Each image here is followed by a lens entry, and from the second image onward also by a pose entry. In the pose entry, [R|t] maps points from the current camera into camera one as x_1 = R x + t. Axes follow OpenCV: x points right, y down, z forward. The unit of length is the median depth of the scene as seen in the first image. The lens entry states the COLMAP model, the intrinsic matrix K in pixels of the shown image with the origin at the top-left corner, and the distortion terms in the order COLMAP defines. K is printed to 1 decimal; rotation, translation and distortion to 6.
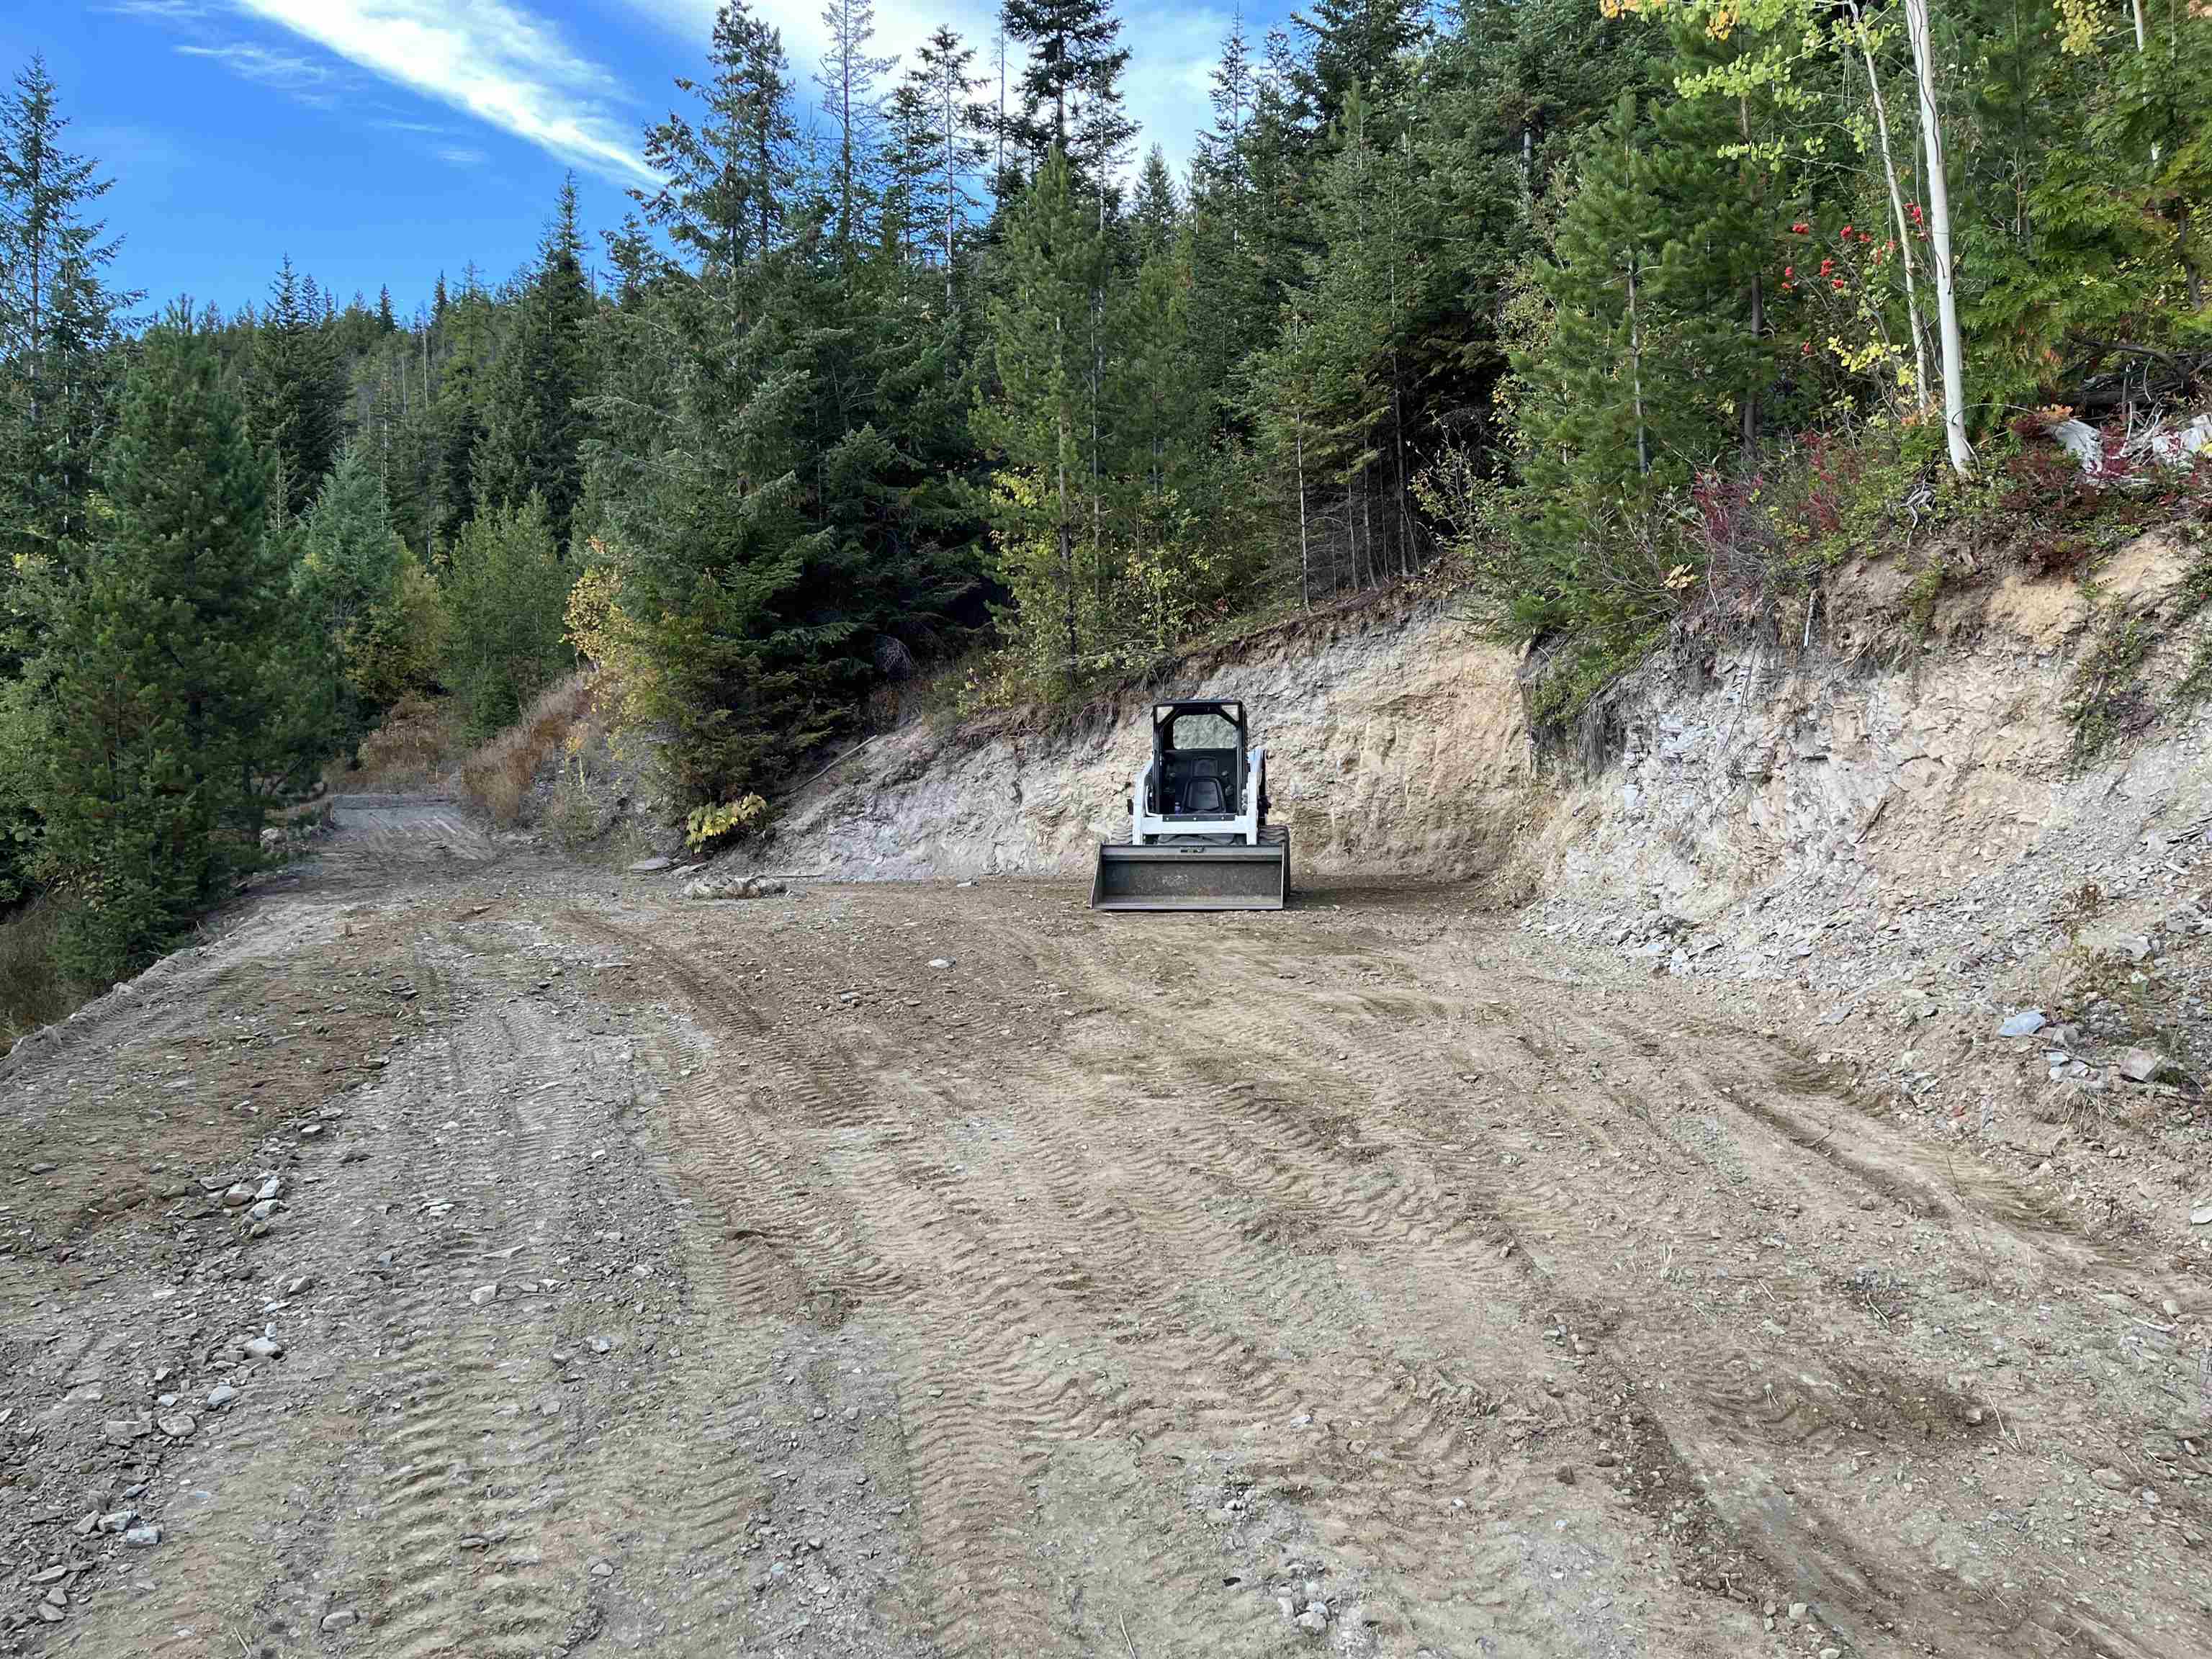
lens RADIAL K [[1670.7, 0, 1103.3], [0, 1670.7, 839.7], [0, 0, 1]] dist [0.033447, -0.044091]
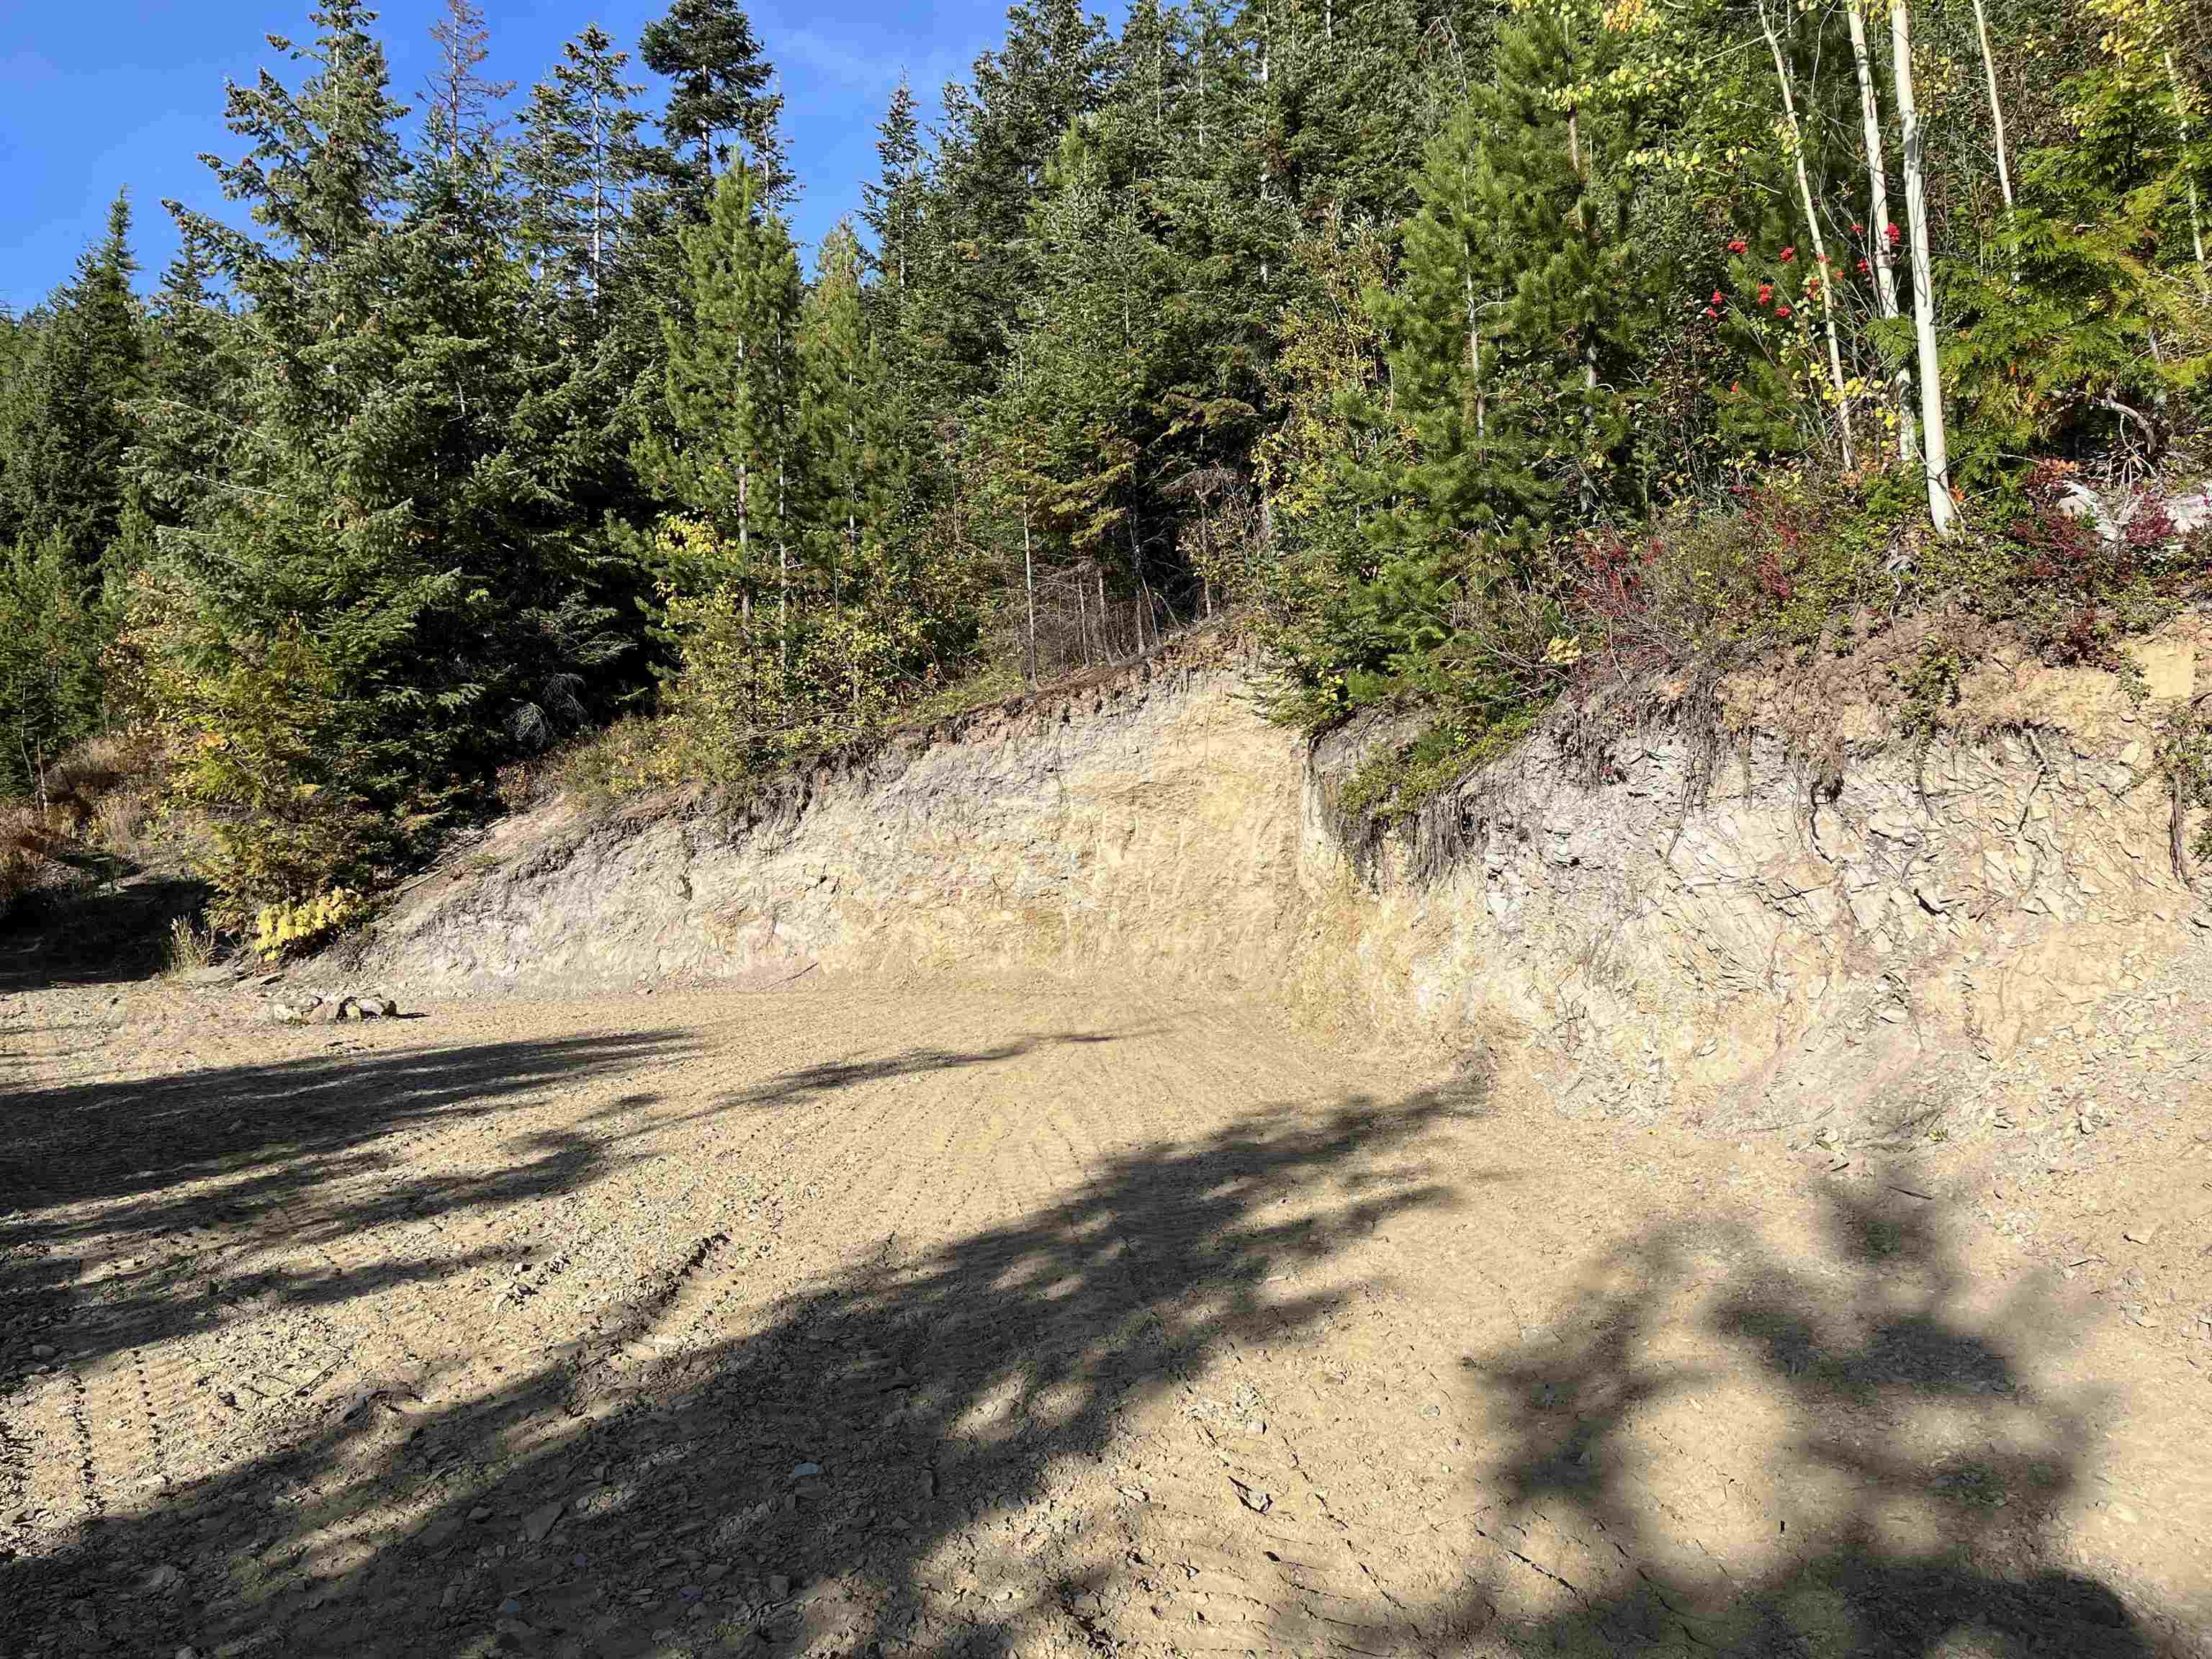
lens RADIAL K [[1670.7, 0, 1116.9], [0, 1670.7, 821.9], [0, 0, 1]] dist [0.033447, -0.044091]
pose [[0.971184, 0.012123, 0.238021, -0.040757], [0.002237, 0.998198, -0.059969, -0.009494], [-0.238319, 0.058774, 0.969407, 0.116761]]
